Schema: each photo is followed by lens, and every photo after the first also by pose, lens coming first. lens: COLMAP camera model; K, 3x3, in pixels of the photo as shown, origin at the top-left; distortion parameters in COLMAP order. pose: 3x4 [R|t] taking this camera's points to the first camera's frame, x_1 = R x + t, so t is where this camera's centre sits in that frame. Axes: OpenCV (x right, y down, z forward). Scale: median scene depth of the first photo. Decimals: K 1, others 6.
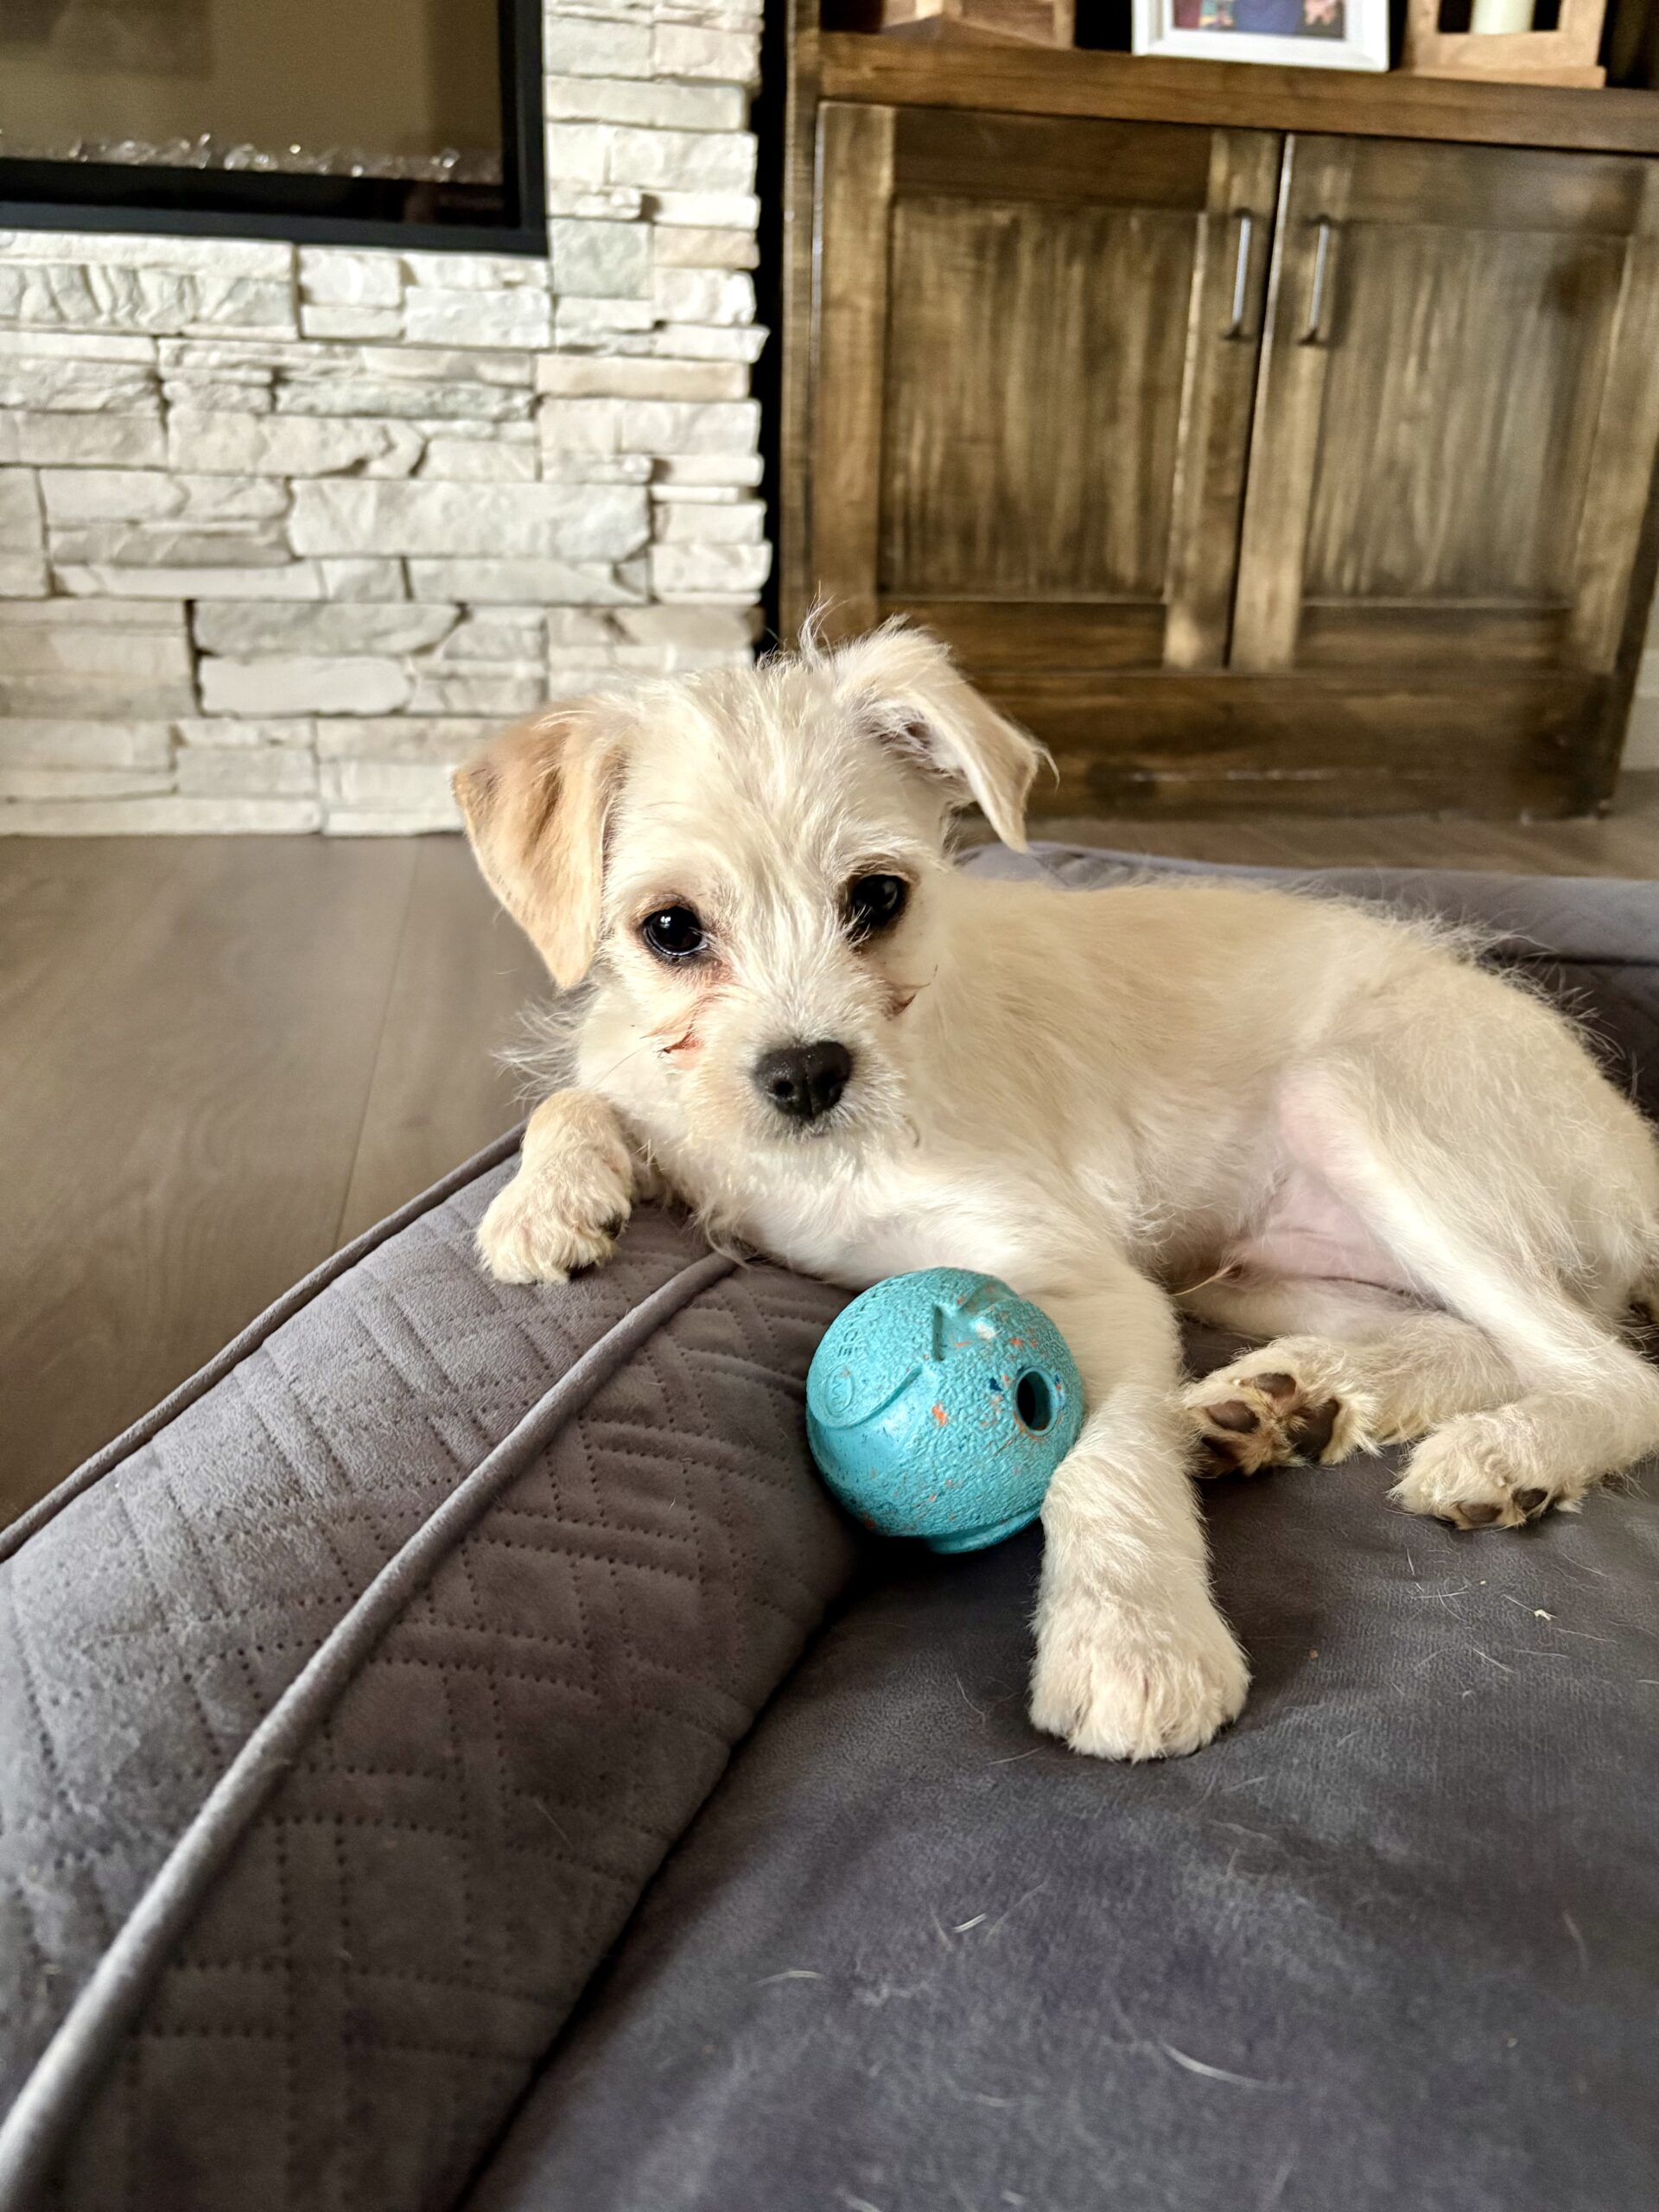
lens RADIAL K [[1713.6, 0, 824.9], [0, 1713.6, 1108.6], [0, 0, 1]] dist [-0.007195, 0.024012]
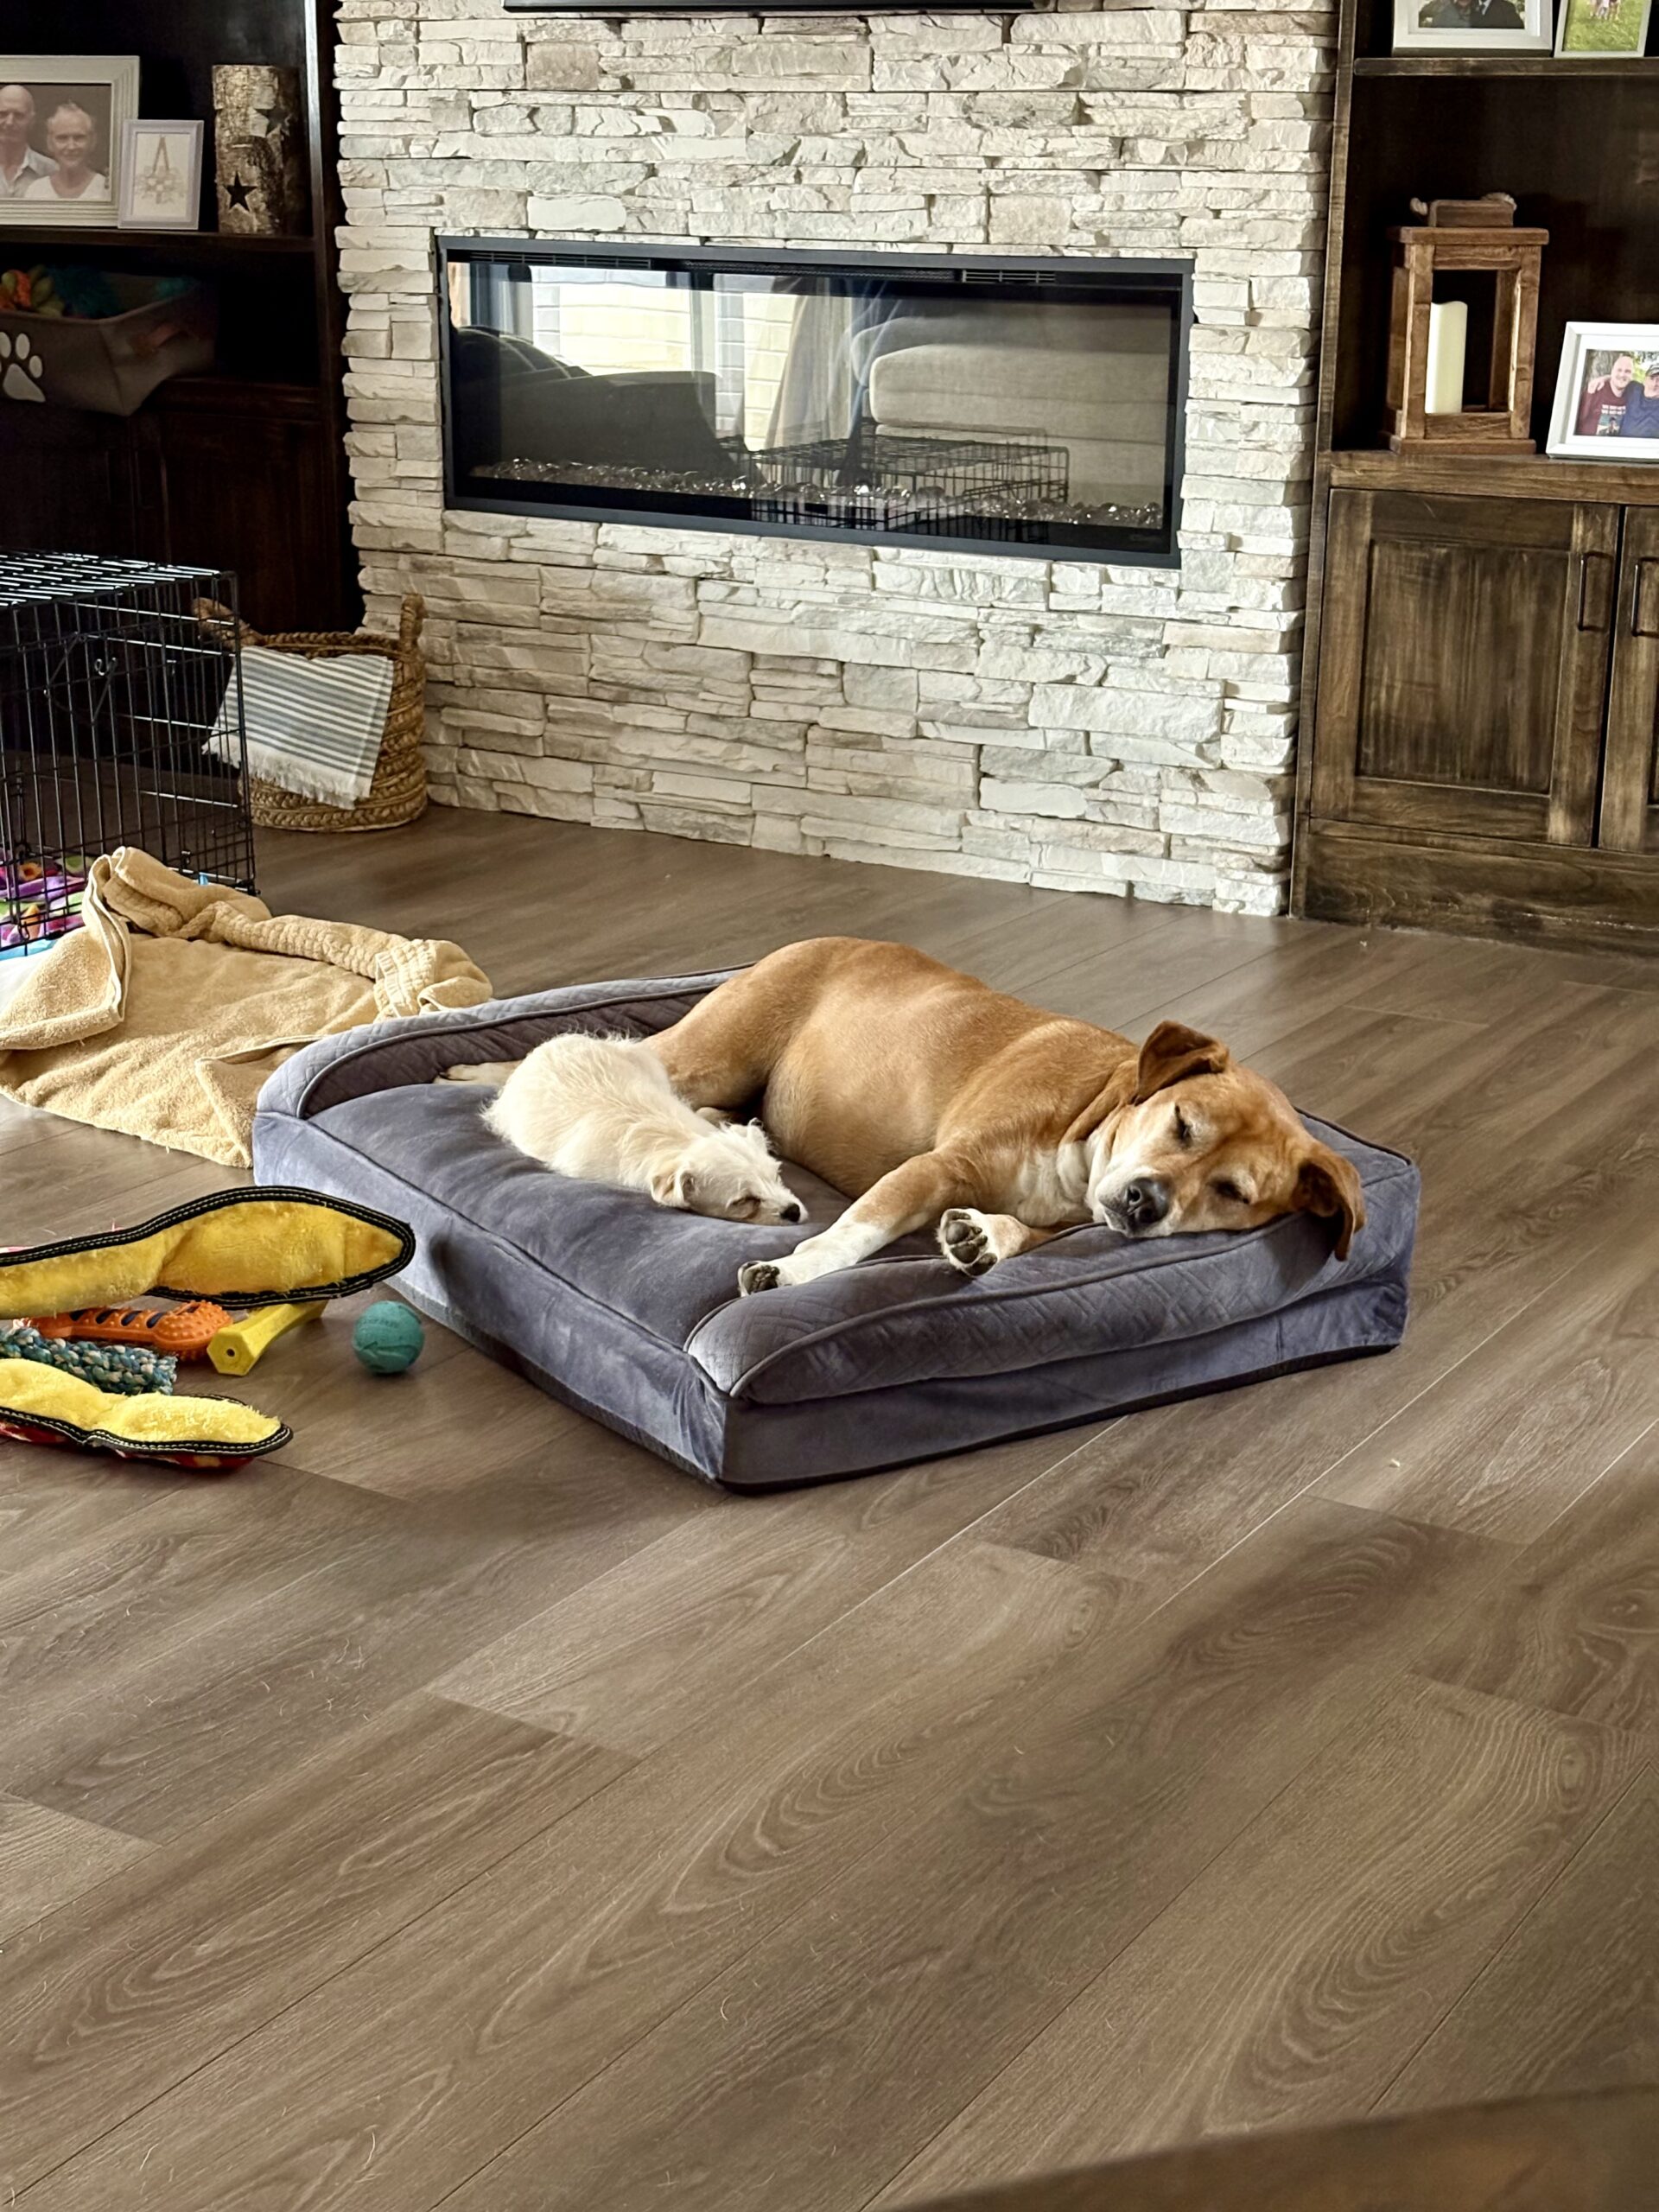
lens RADIAL K [[3325.1, 0, 829.6], [0, 3325.1, 1107.4], [0, 0, 1]] dist [0.024386, 0.000000]
pose [[0.744057, 0.160510, -0.648549, 1.756327], [-0.221948, 0.974967, -0.013336, 0.140093], [0.630173, 0.153867, 0.761056, -1.603069]]
